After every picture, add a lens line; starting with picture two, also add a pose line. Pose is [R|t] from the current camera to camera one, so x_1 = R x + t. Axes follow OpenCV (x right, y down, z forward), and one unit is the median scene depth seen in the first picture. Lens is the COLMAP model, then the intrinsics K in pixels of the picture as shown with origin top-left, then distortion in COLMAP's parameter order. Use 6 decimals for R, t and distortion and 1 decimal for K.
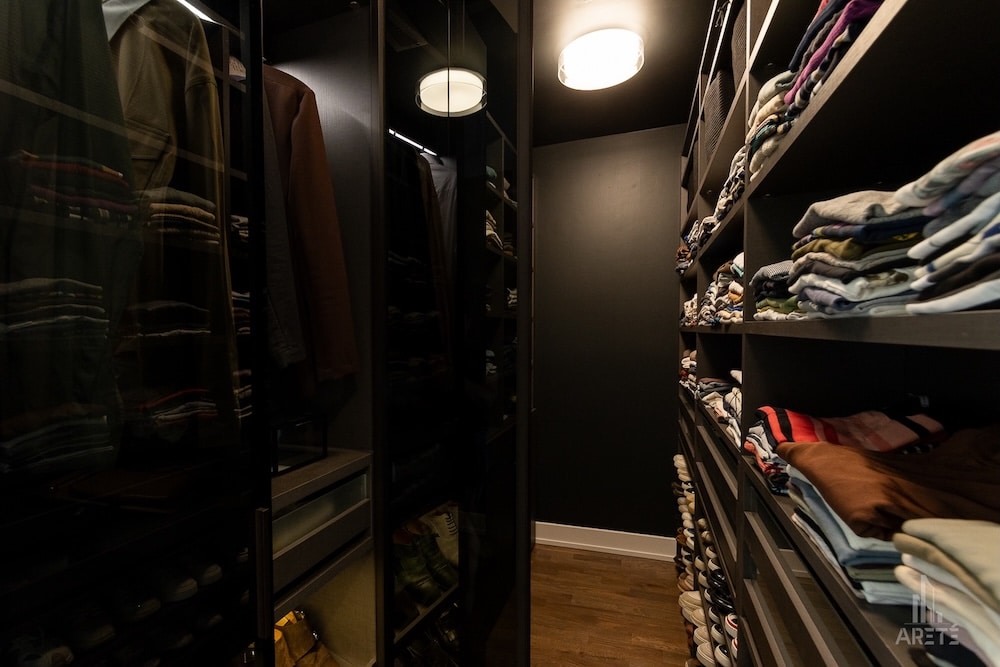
lens RADIAL K [[457.8, 0, 497.1], [0, 457.8, 333.0], [0, 0, 1]] dist [0.001248, 0.000203]
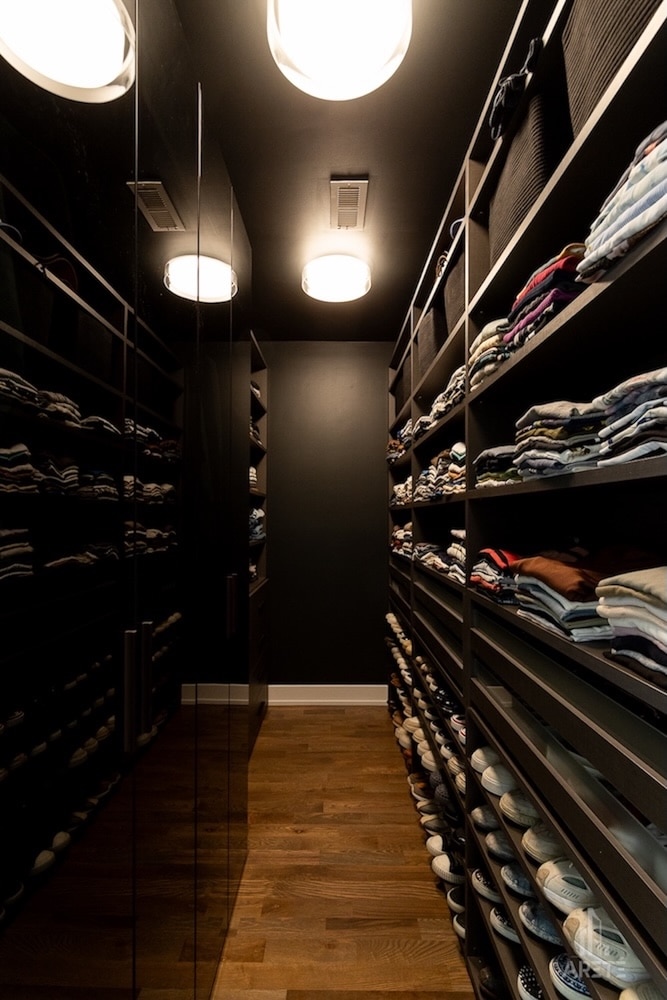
lens RADIAL K [[457.8, 0, 335.6], [0, 457.8, 504.1], [0, 0, 1]] dist [0.001248, 0.000203]
pose [[0.933771, 0.031916, 0.356444, -0.274141], [-0.012358, 0.998297, -0.057014, 0.084106], [-0.357656, 0.048833, 0.932576, -0.120677]]
